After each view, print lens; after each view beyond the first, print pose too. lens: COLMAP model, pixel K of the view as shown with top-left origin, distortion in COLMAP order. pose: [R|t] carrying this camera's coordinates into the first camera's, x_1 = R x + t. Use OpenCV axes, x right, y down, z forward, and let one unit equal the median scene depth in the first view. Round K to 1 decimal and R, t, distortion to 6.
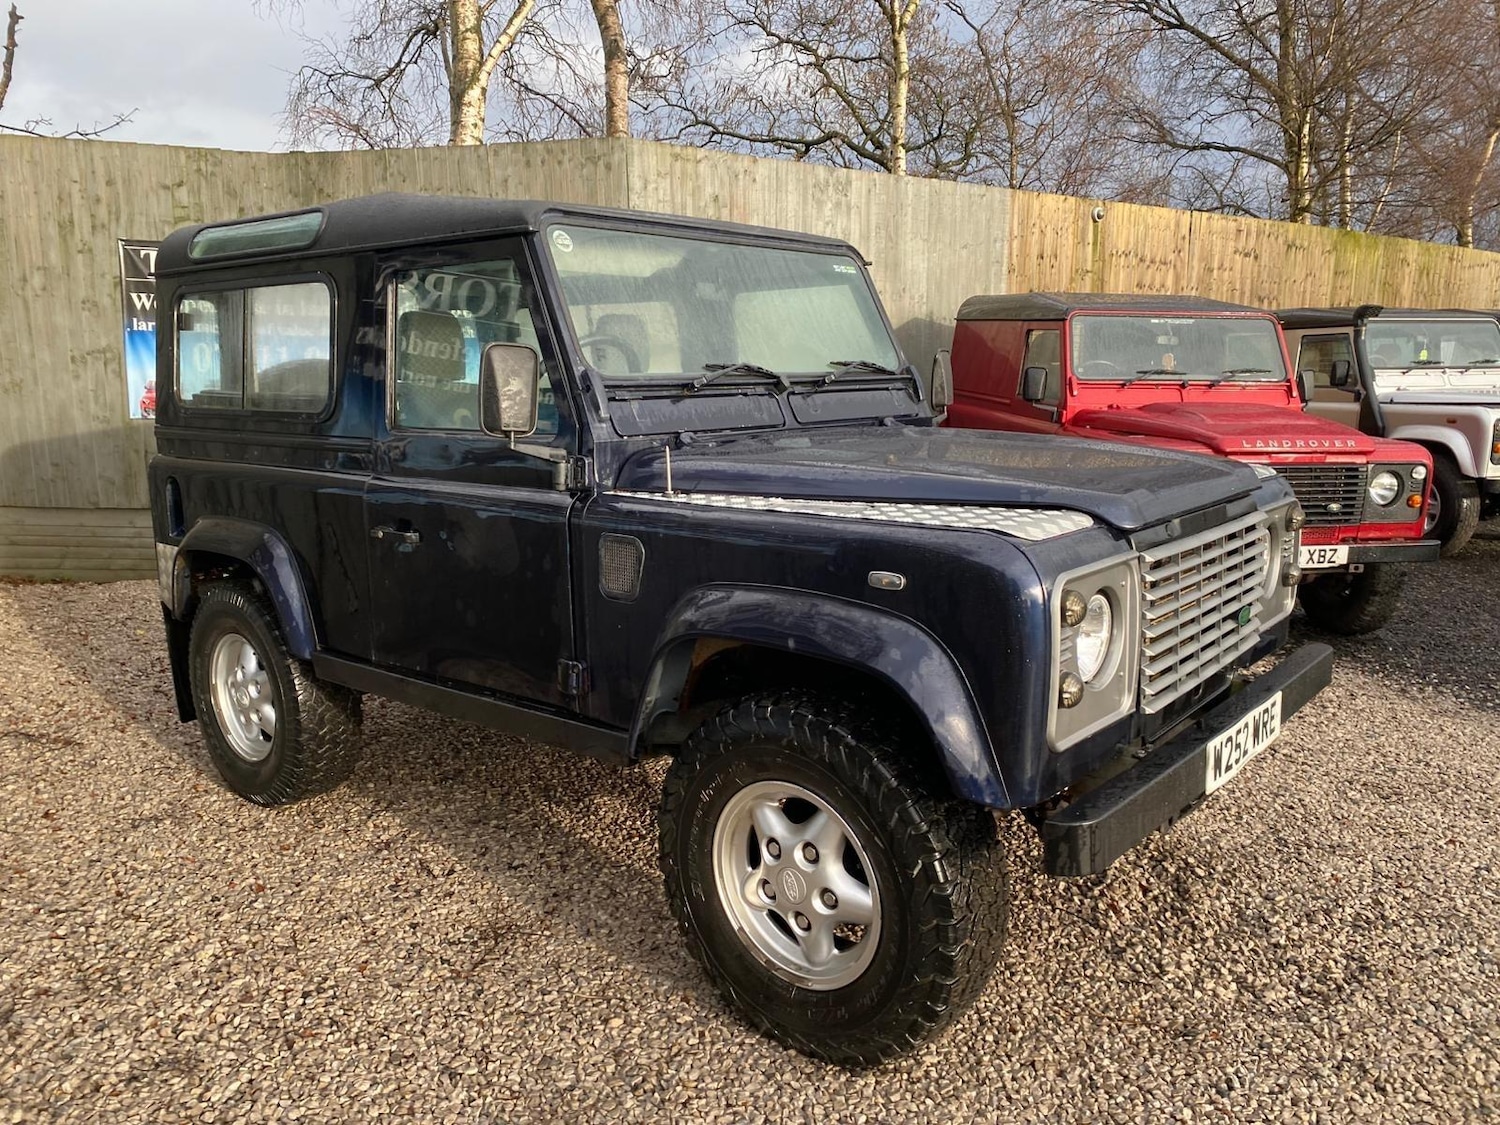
lens RADIAL K [[1136.5, 0, 761.1], [0, 1136.5, 574.3], [0, 0, 1]] dist [0.020925, -0.018730]
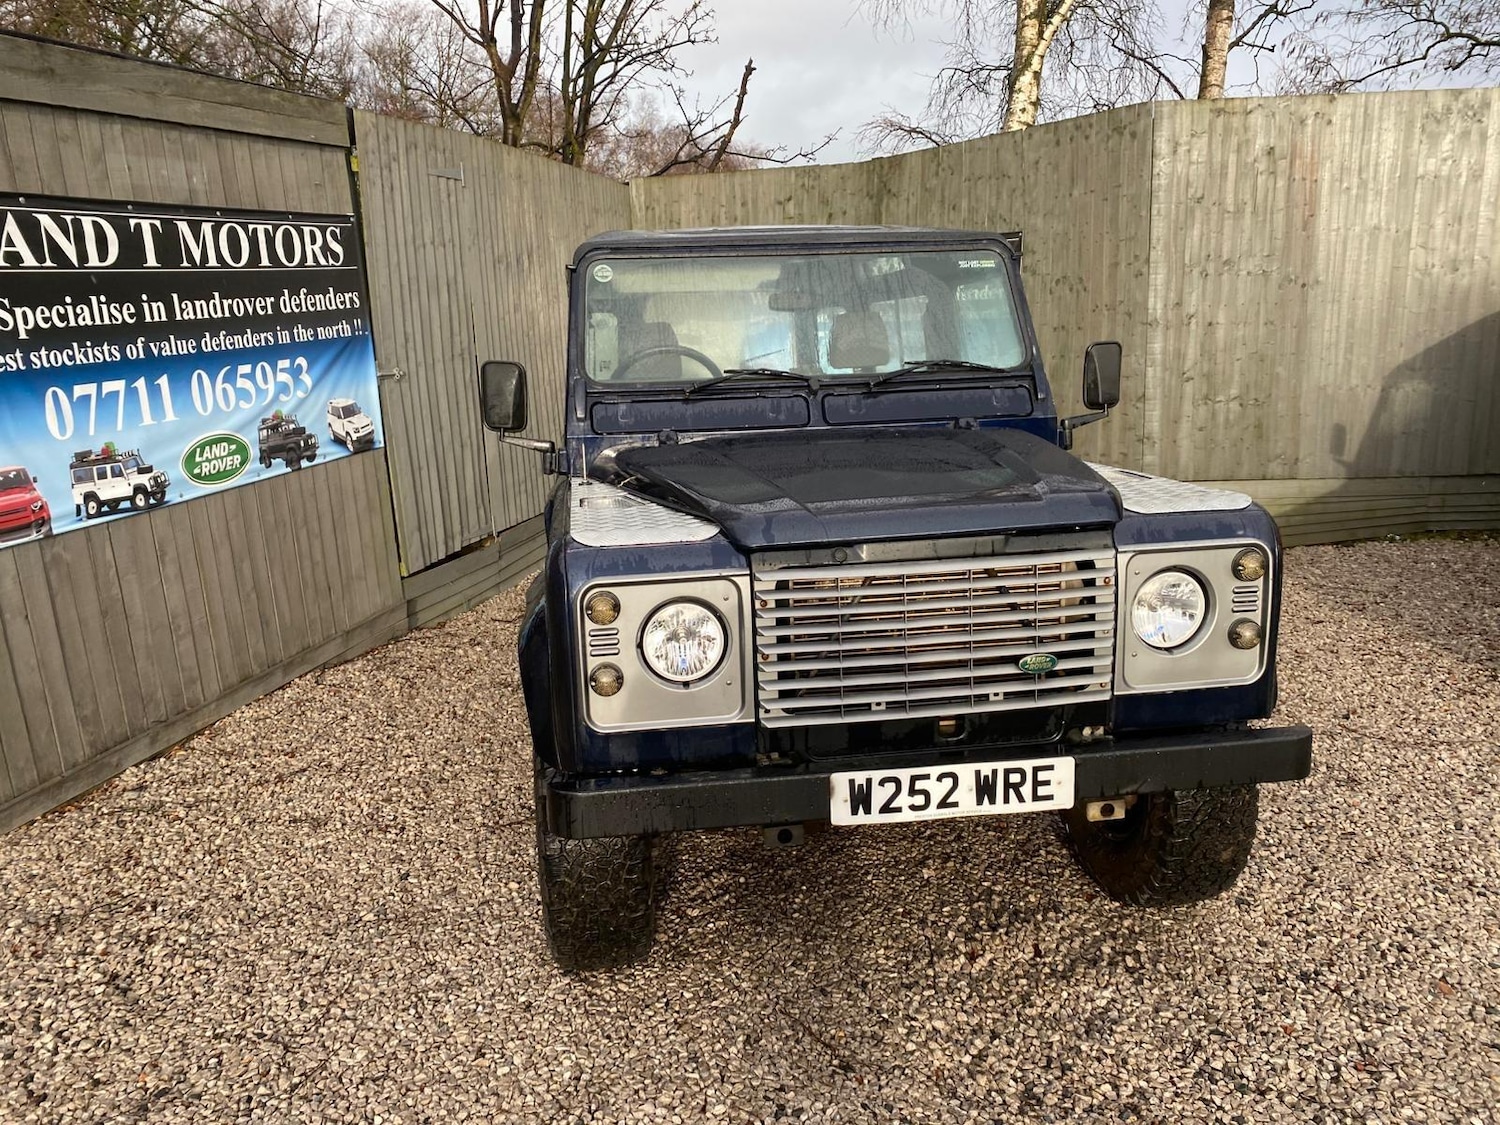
lens RADIAL K [[1136.5, 0, 736.3], [0, 1136.5, 569.1], [0, 0, 1]] dist [0.020925, -0.018730]
pose [[0.739502, 0.118083, -0.662716, 0.684905], [-0.098758, 0.992873, 0.066709, -0.059548], [0.665870, 0.016117, 0.745893, 0.152809]]
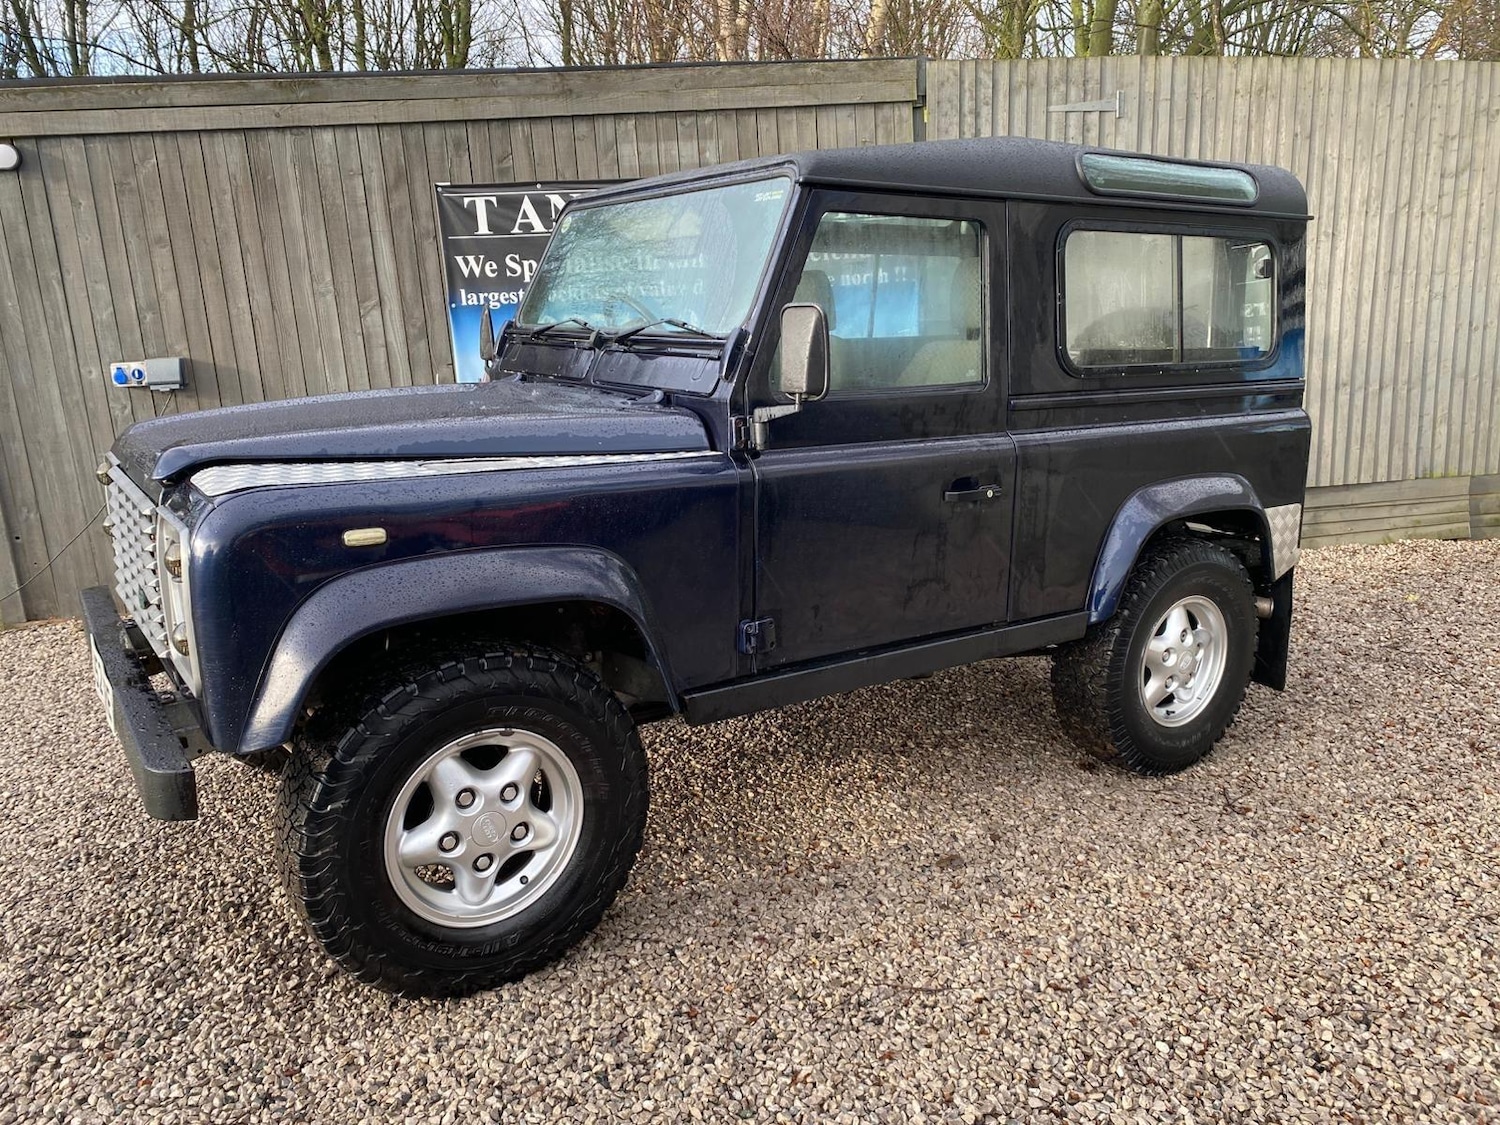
lens RADIAL K [[1136.5, 0, 752.8], [0, 1136.5, 558.1], [0, 0, 1]] dist [0.020925, -0.018730]
pose [[-0.292001, 0.213305, -0.932328, 0.943661], [-0.171252, 0.947398, 0.270388, -0.276131], [0.940961, 0.238617, -0.240112, 1.395137]]
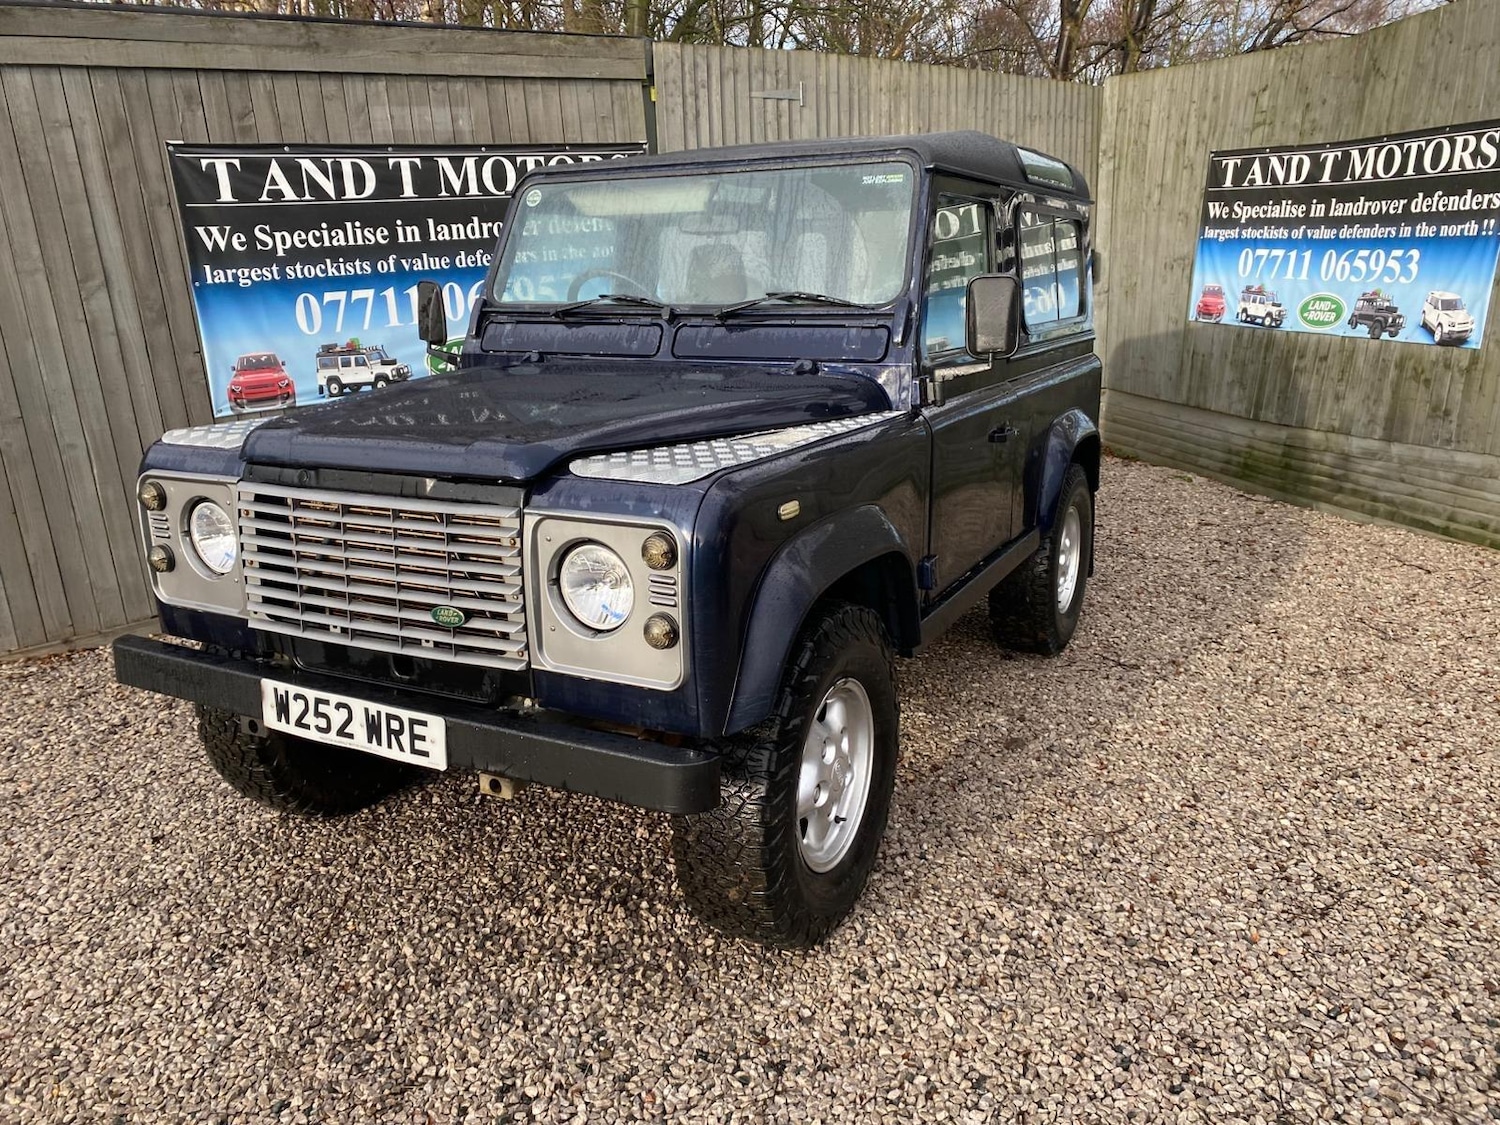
lens RADIAL K [[1136.5, 0, 741.0], [0, 1136.5, 552.6], [0, 0, 1]] dist [0.020925, -0.018730]
pose [[0.203777, 0.239236, -0.949337, 1.039544], [-0.164878, 0.964220, 0.207595, -0.182145], [0.965034, 0.114222, 0.235930, 0.832338]]
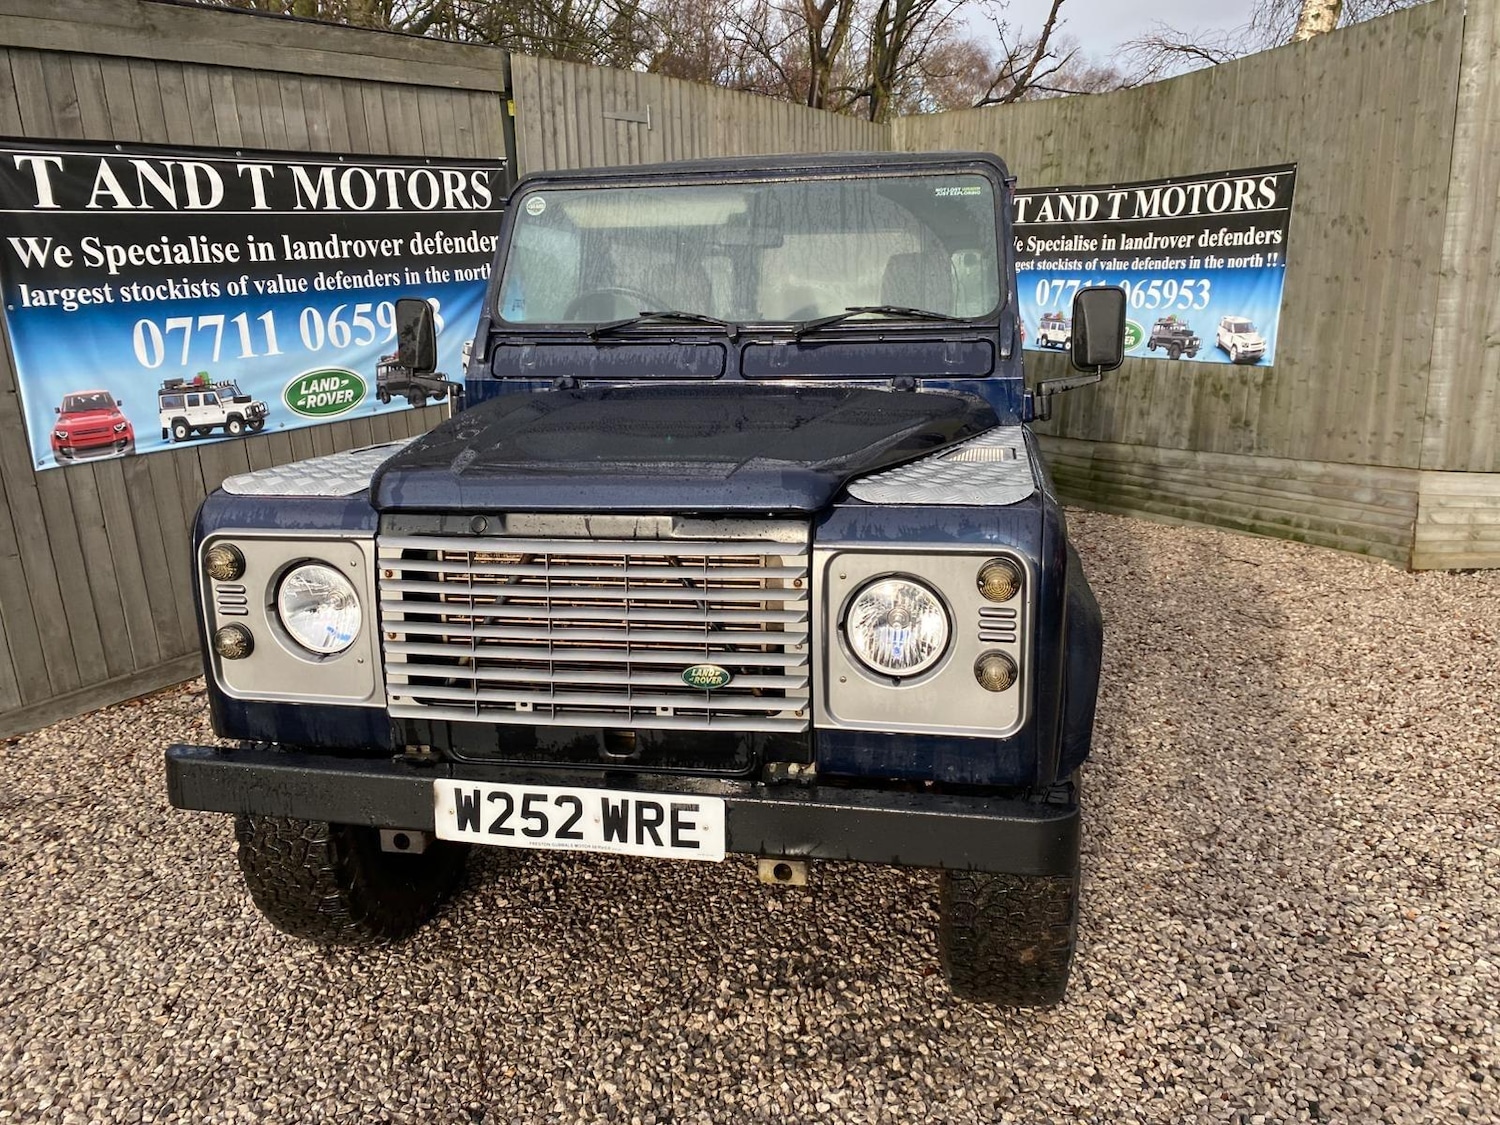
lens RADIAL K [[1136.5, 0, 765.1], [0, 1136.5, 544.1], [0, 0, 1]] dist [0.020925, -0.018730]
pose [[0.480818, 0.181580, -0.857813, 0.857275], [-0.148110, 0.981083, 0.124655, -0.115772], [0.864221, 0.067114, 0.498616, 0.556668]]
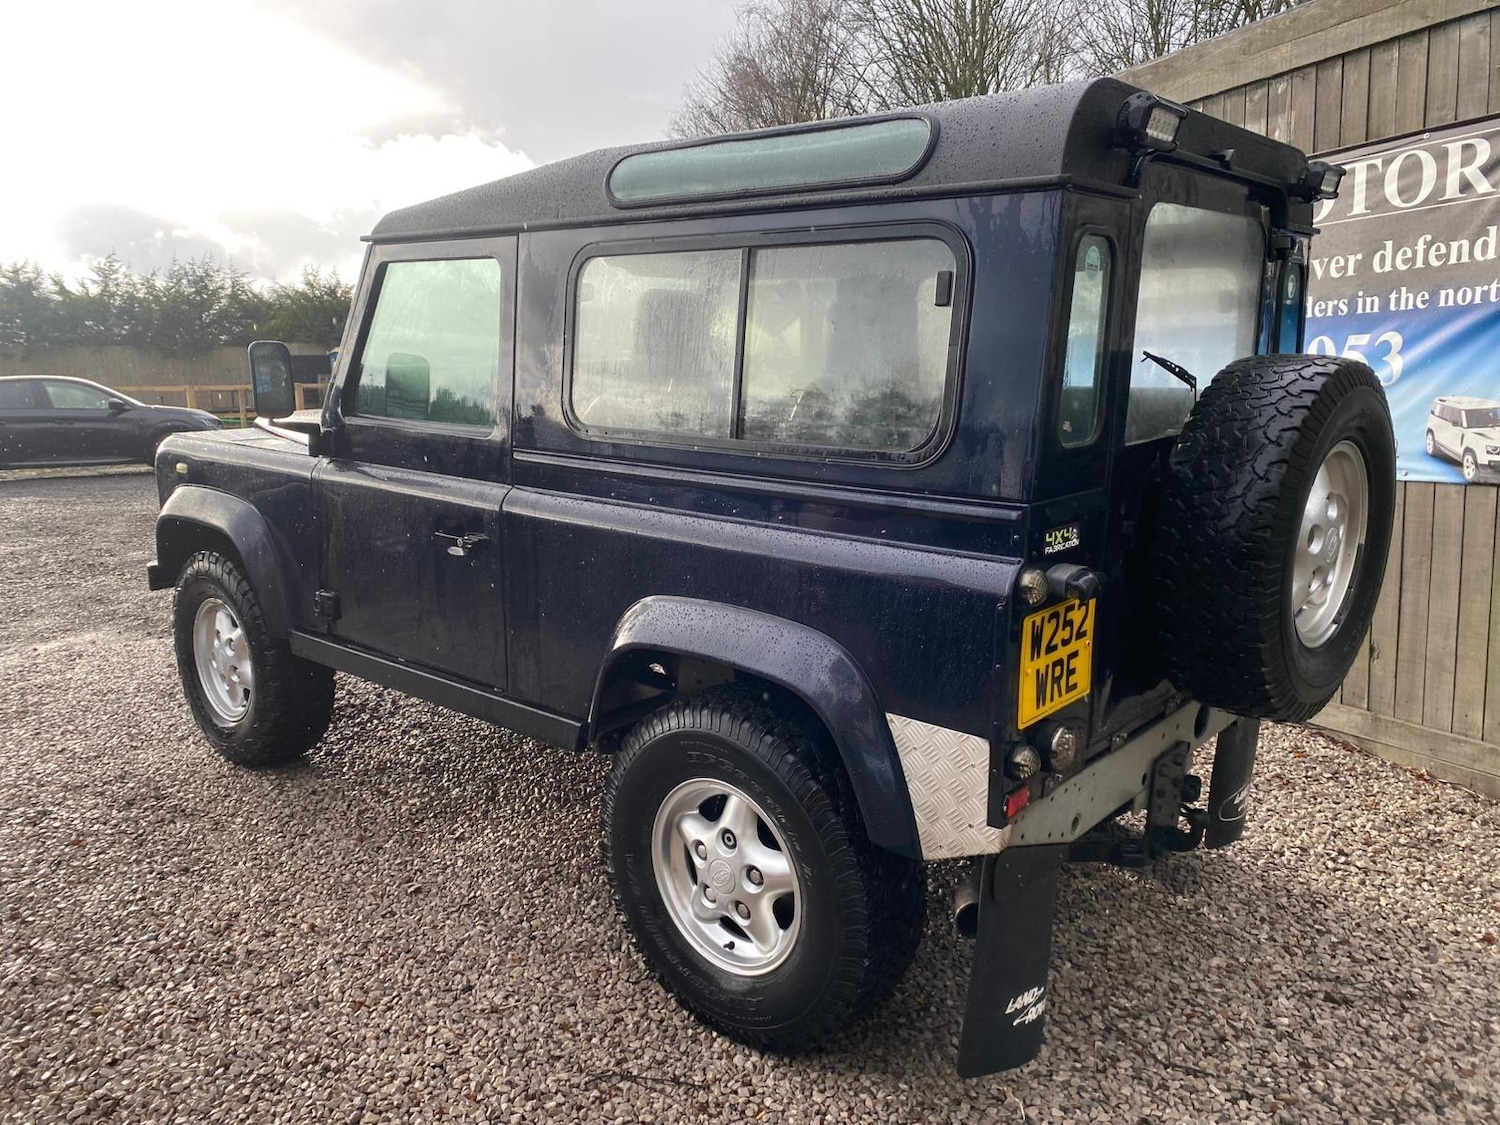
lens RADIAL K [[1136.5, 0, 732.7], [0, 1136.5, 562.5], [0, 0, 1]] dist [0.020925, -0.018730]
pose [[-0.999540, 0.003408, 0.030152, -0.230201], [0.014477, 0.926852, 0.375147, -0.424306], [-0.026668, 0.375410, -0.926475, 2.163507]]
